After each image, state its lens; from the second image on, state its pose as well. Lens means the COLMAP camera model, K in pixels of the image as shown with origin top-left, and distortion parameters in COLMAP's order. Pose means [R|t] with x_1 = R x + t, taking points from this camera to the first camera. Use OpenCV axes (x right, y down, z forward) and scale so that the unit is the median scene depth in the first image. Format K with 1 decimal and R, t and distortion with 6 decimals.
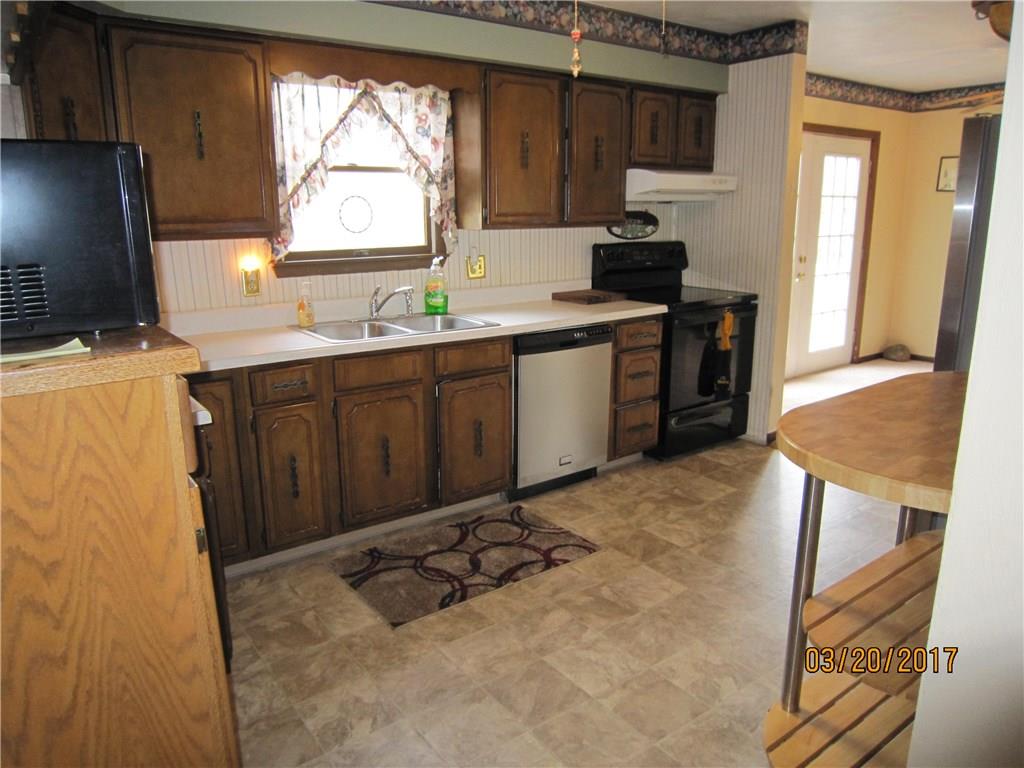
lens RADIAL K [[727.9, 0, 506.0], [0, 727.9, 379.2], [0, 0, 1]] dist [-0.059565, 0.020597]
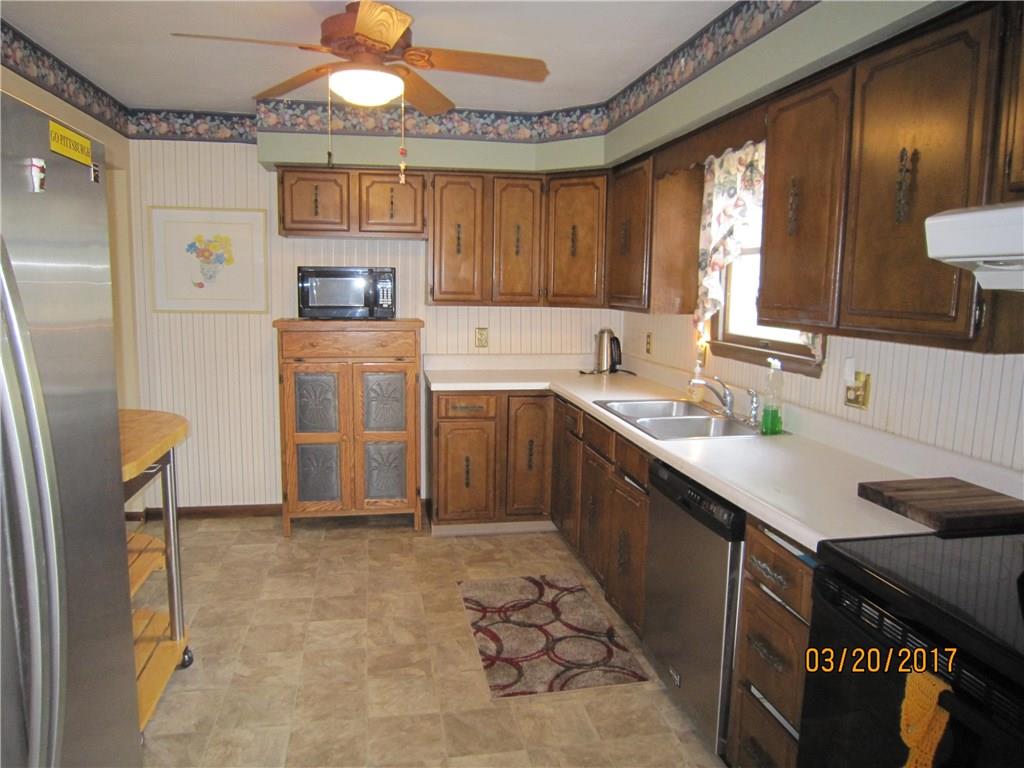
lens RADIAL K [[727.9, 0, 505.6], [0, 727.9, 387.8], [0, 0, 1]] dist [-0.059565, 0.020597]
pose [[-0.445052, 0.120049, -0.887422, 0.974823], [-0.217783, 0.946712, 0.237290, -0.354618], [0.868619, 0.298872, -0.395192, 1.481450]]
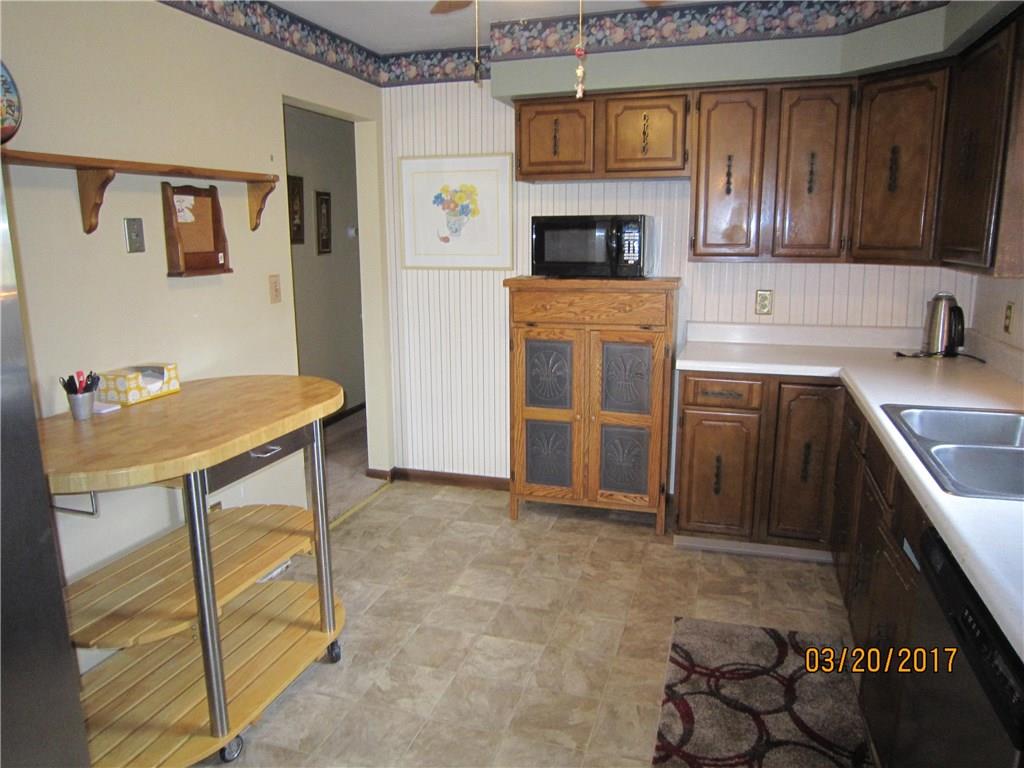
lens RADIAL K [[727.9, 0, 503.9], [0, 727.9, 388.1], [0, 0, 1]] dist [-0.059565, 0.020597]
pose [[-0.813973, 0.127375, -0.566767, 0.617376], [-0.123247, 0.915585, 0.382772, -0.352974], [0.567678, 0.381418, -0.729563, 1.478019]]
